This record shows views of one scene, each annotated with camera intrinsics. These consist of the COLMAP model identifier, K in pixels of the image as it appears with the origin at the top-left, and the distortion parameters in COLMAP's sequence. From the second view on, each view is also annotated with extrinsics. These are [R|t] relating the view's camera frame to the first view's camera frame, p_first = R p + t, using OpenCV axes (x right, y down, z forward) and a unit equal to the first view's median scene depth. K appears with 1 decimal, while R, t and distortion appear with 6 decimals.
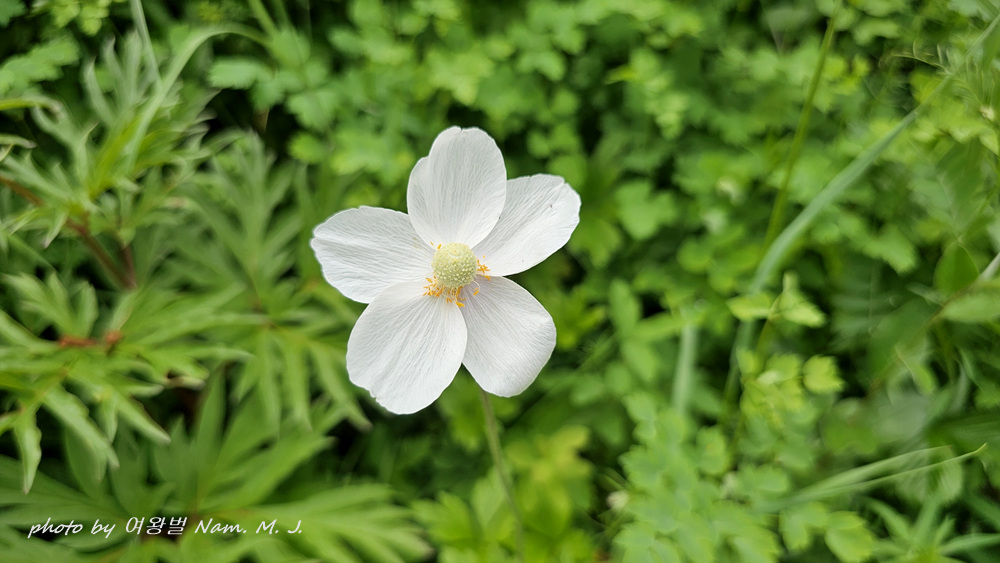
lens RADIAL K [[714.1, 0, 483.0], [0, 714.1, 280.4], [0, 0, 1]] dist [-0.078887, 0.095523]
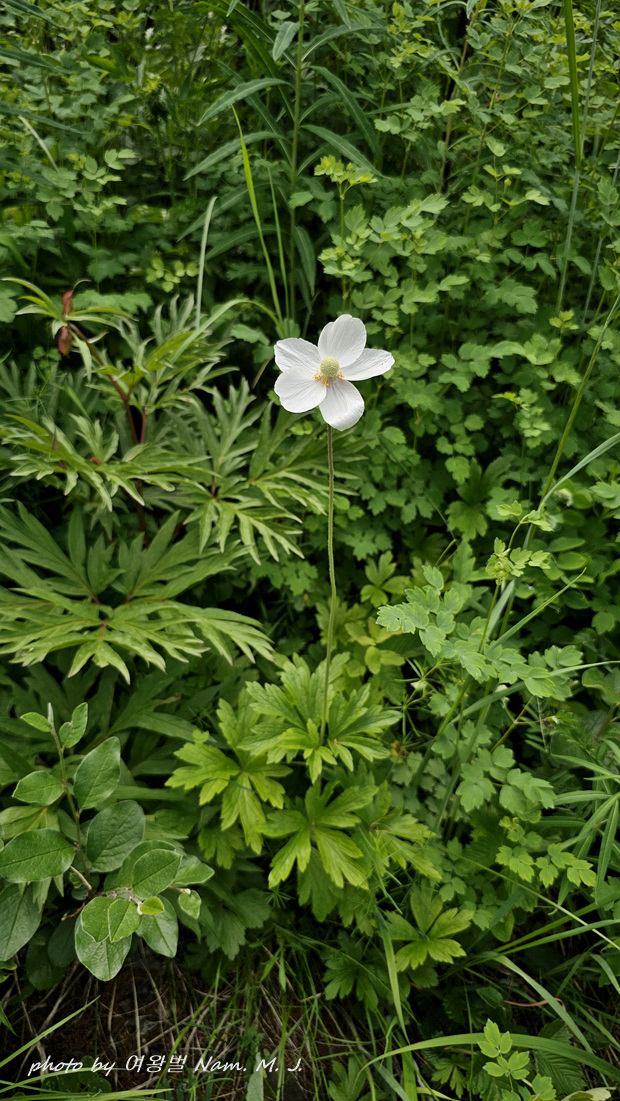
lens RADIAL K [[774.6, 0, 321.5], [0, 774.6, 551.9], [0, 0, 1]] dist [0.036358, -0.005122]
pose [[0.946277, 0.265734, -0.184242, 0.212770], [-0.292748, 0.946014, -0.139128, 0.313581], [0.137325, 0.185590, 0.972984, -0.472134]]
